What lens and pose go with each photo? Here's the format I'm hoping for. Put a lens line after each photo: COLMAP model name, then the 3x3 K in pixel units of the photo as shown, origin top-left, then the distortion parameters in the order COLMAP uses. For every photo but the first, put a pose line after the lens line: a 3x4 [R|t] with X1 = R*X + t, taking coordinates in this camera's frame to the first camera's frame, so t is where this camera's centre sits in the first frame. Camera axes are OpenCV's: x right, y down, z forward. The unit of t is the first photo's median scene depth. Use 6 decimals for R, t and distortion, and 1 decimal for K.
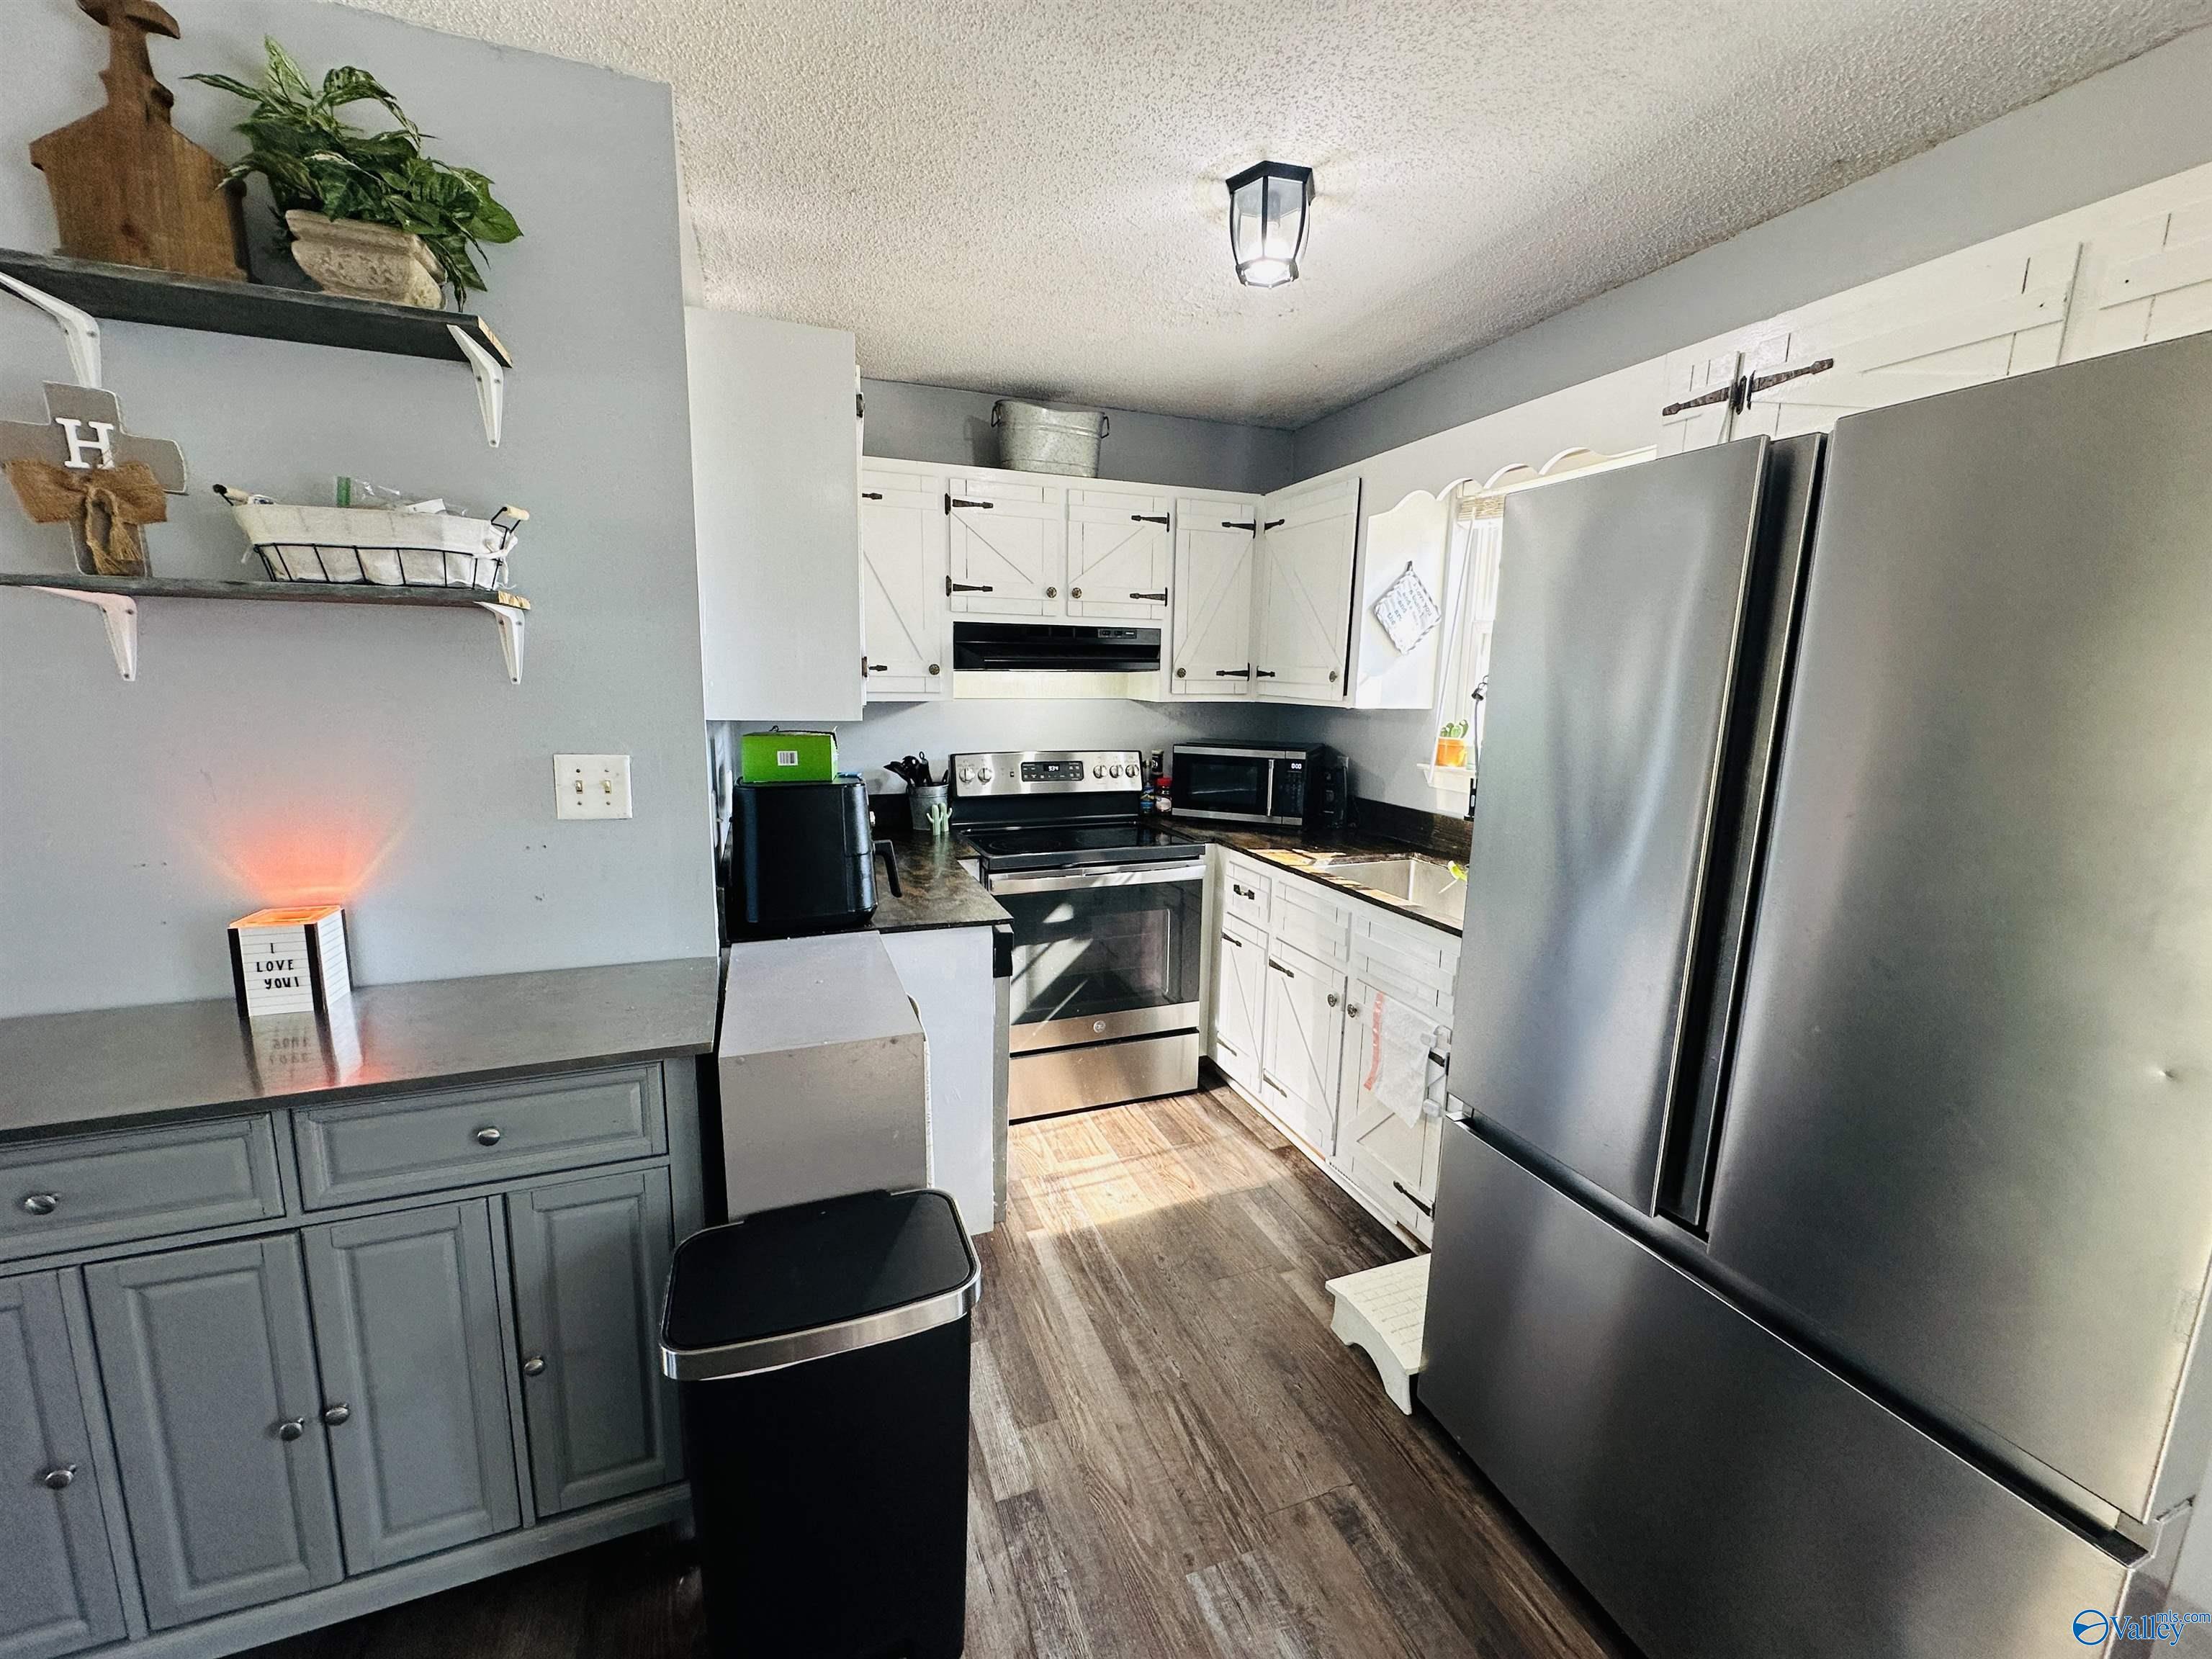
lens RADIAL K [[884.6, 0, 1107.5], [0, 884.6, 829.6], [0, 0, 1]] dist [-0.001492, 0.000461]
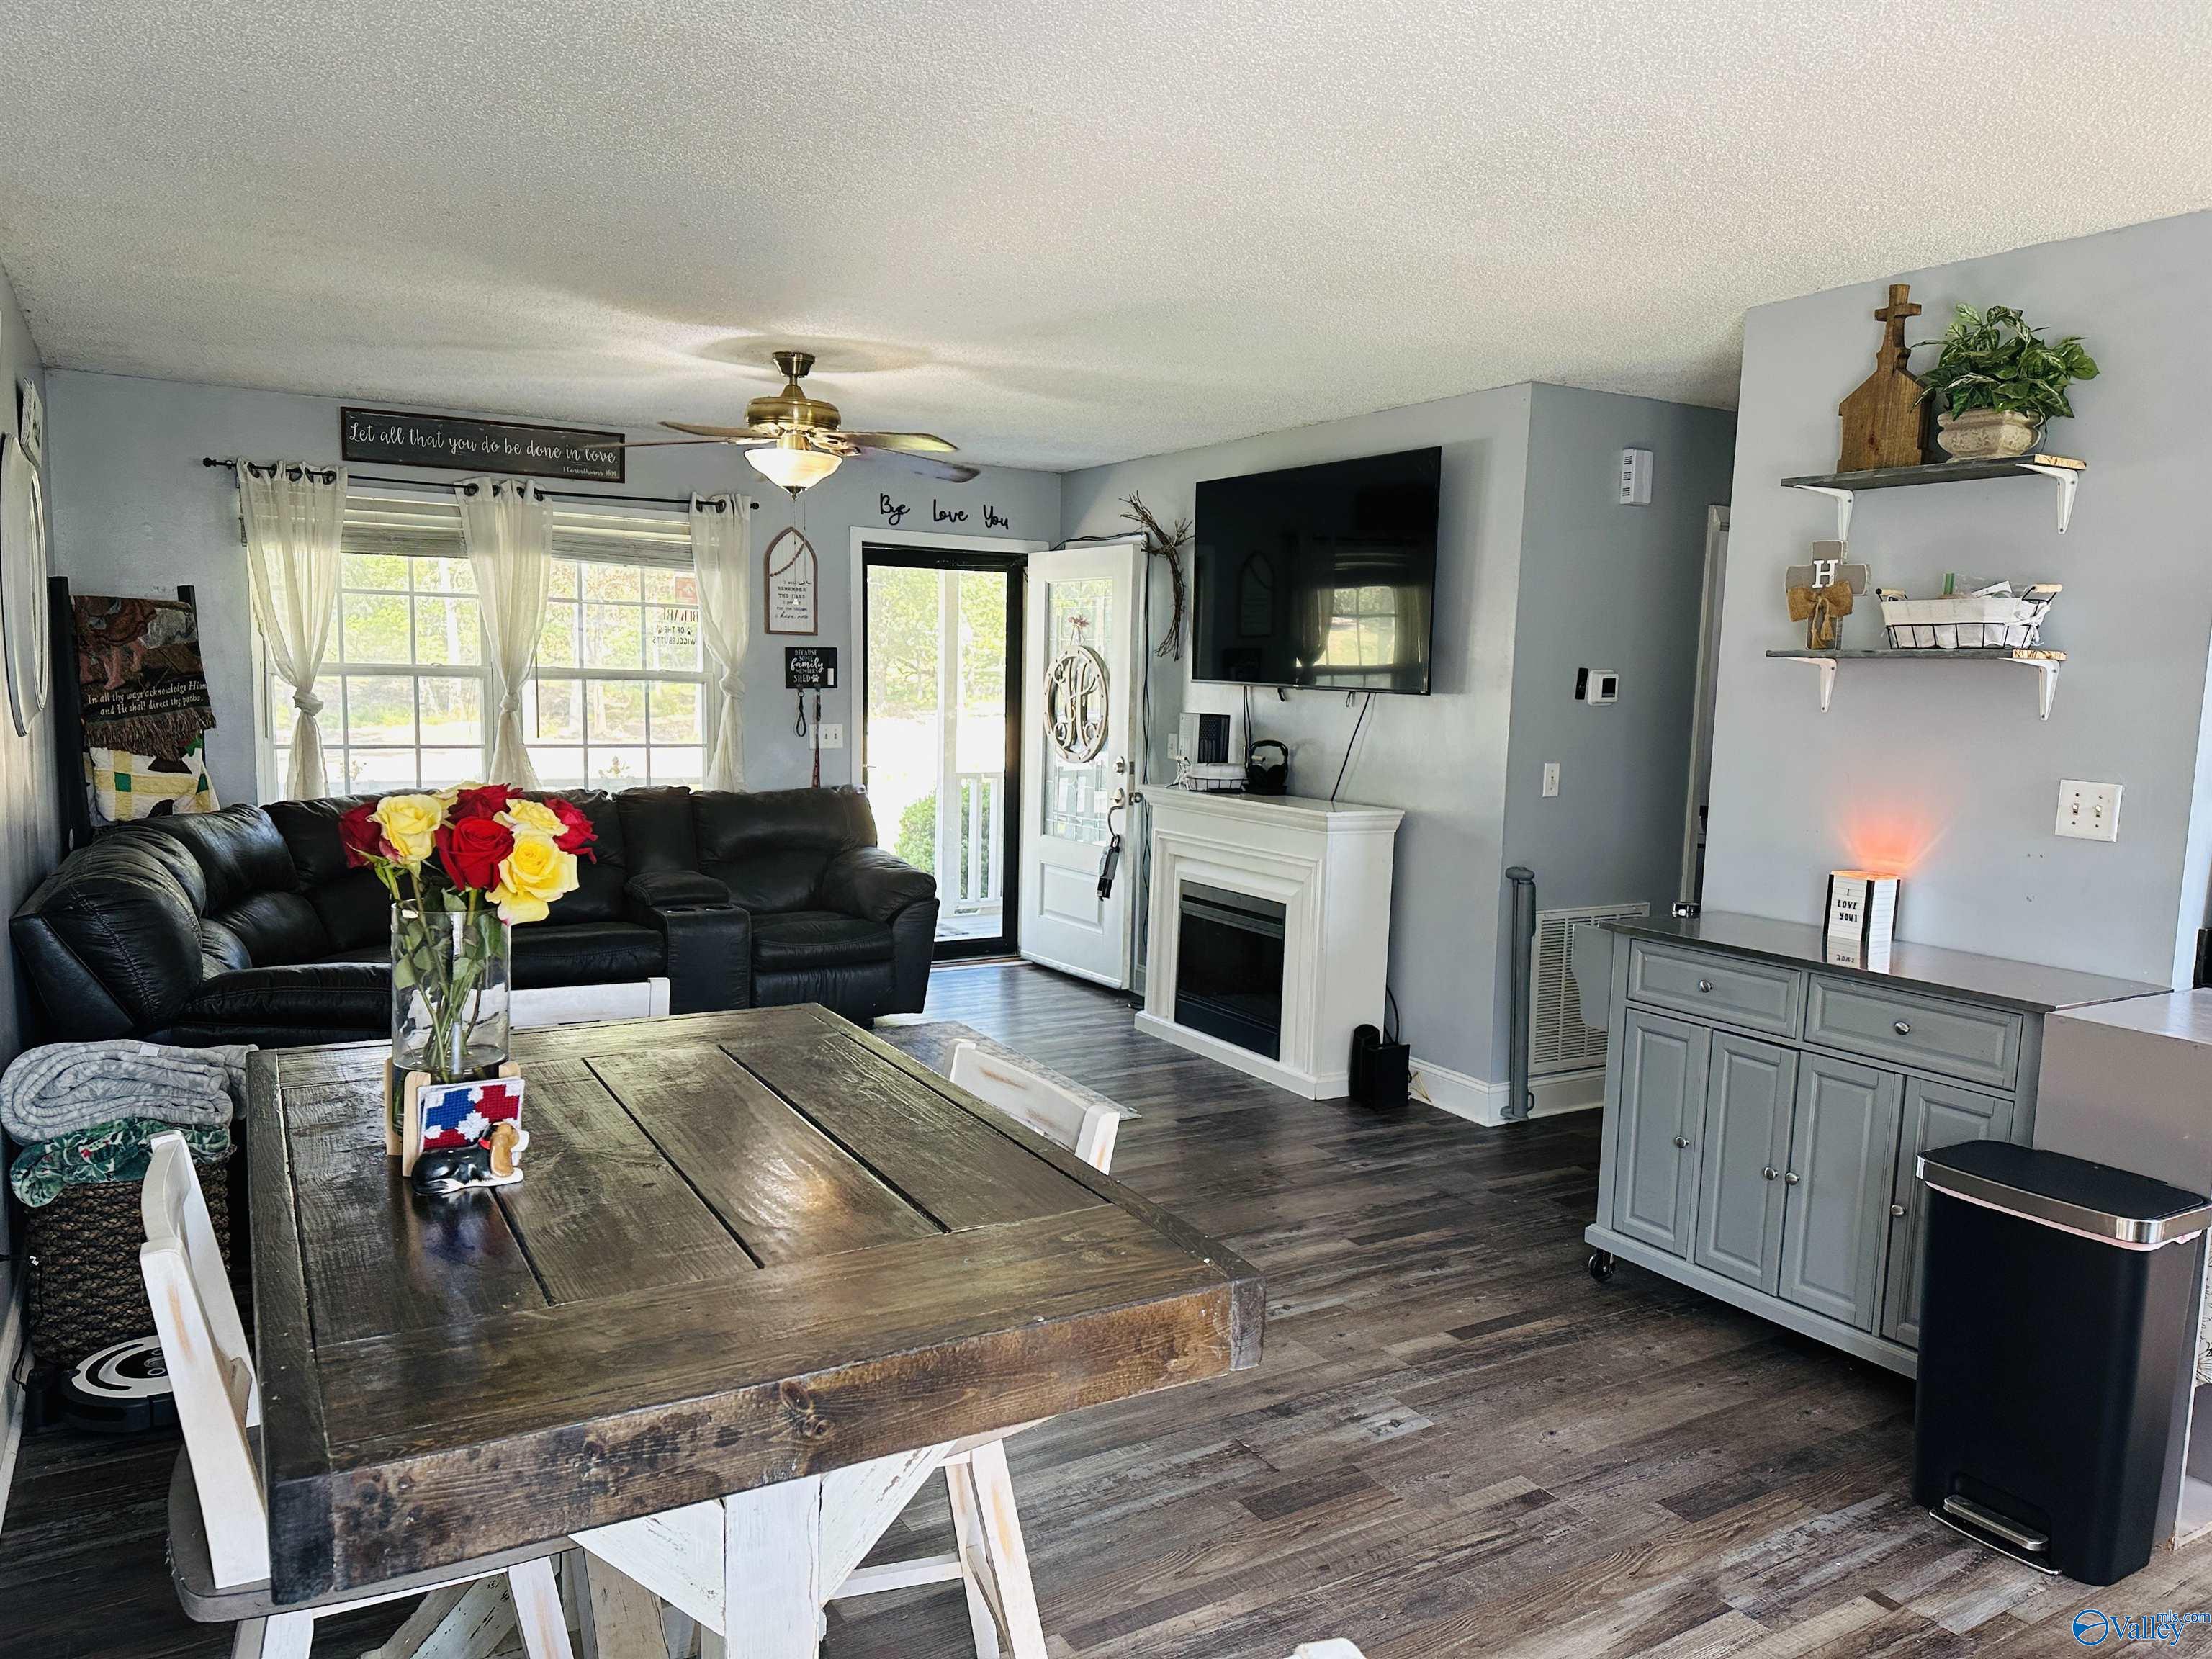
lens RADIAL K [[1527.0, 0, 1109.6], [0, 1527.0, 845.3], [0, 0, 1]] dist [0.070850, -0.059566]
pose [[0.179689, 0.101417, -0.978482, 1.390801], [-0.188903, 0.979717, 0.066855, 0.121341], [0.965416, 0.172825, 0.195202, -0.726567]]
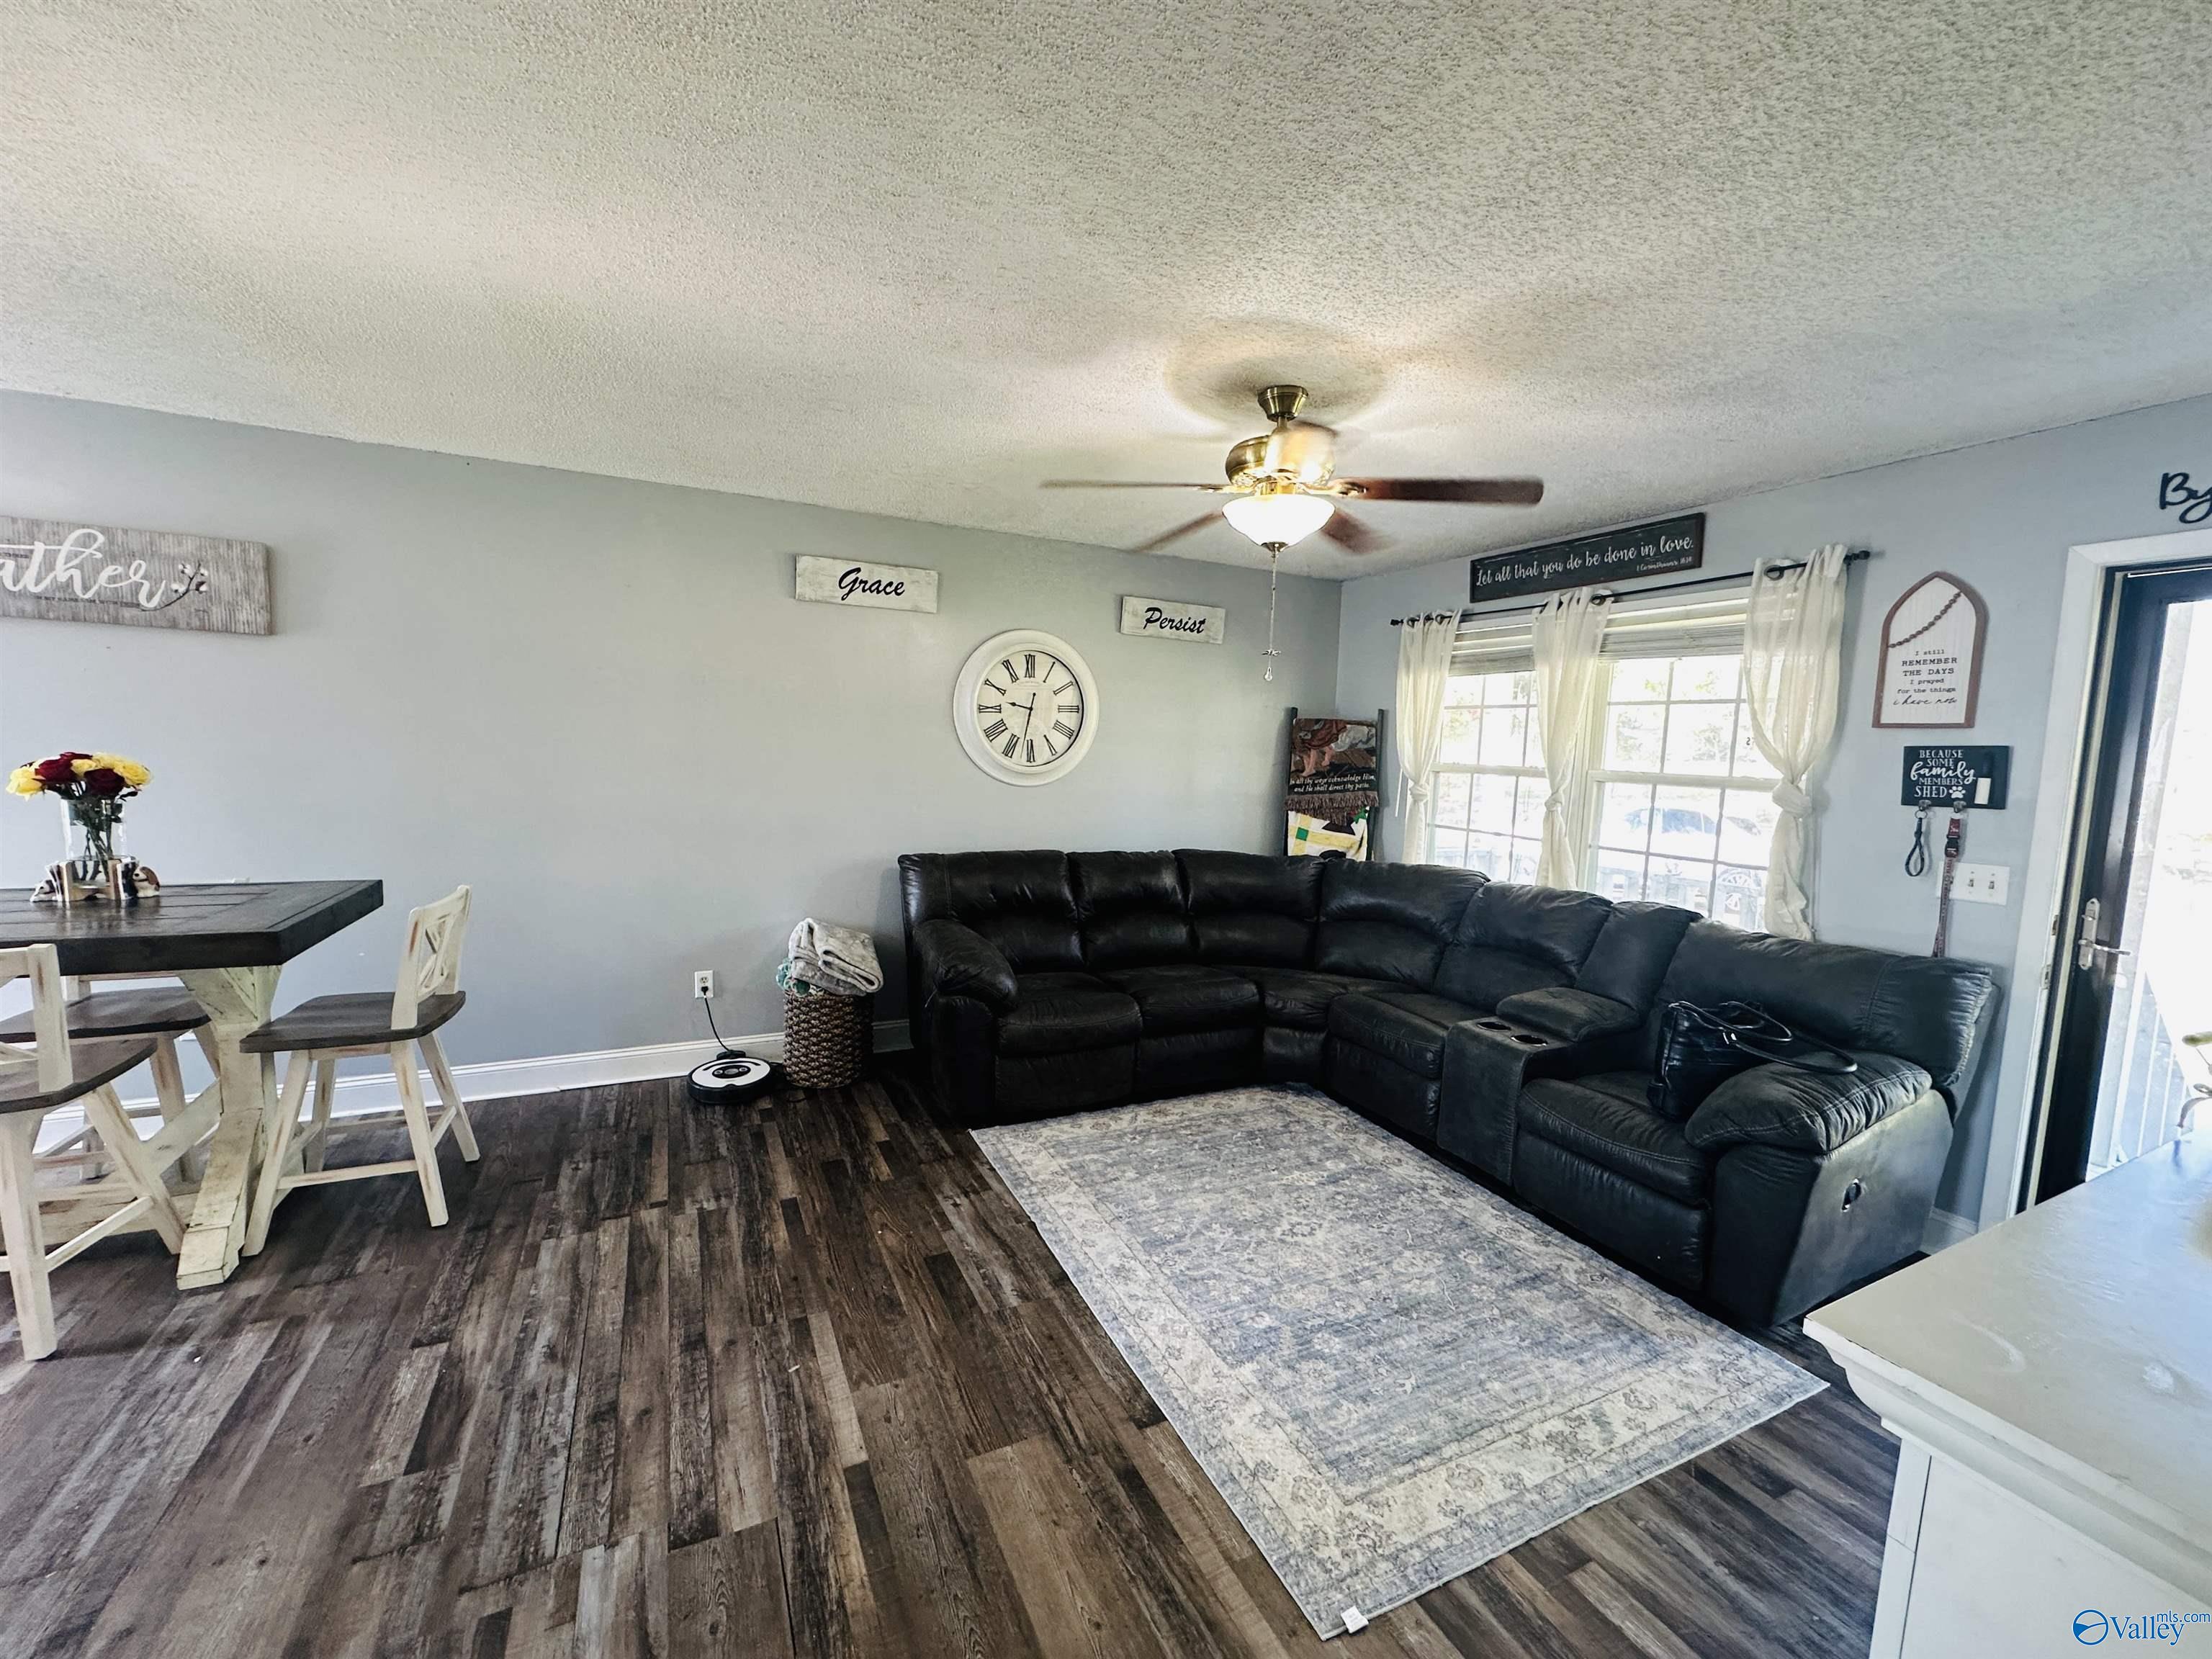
lens RADIAL K [[884.6, 0, 1105.2], [0, 884.6, 827.9], [0, 0, 1]] dist [-0.001492, 0.000461]
pose [[-0.994341, -0.041233, -0.097906, -1.785201], [-0.065858, 0.962396, 0.263546, -0.211238], [0.083358, 0.268503, -0.959665, 0.950950]]
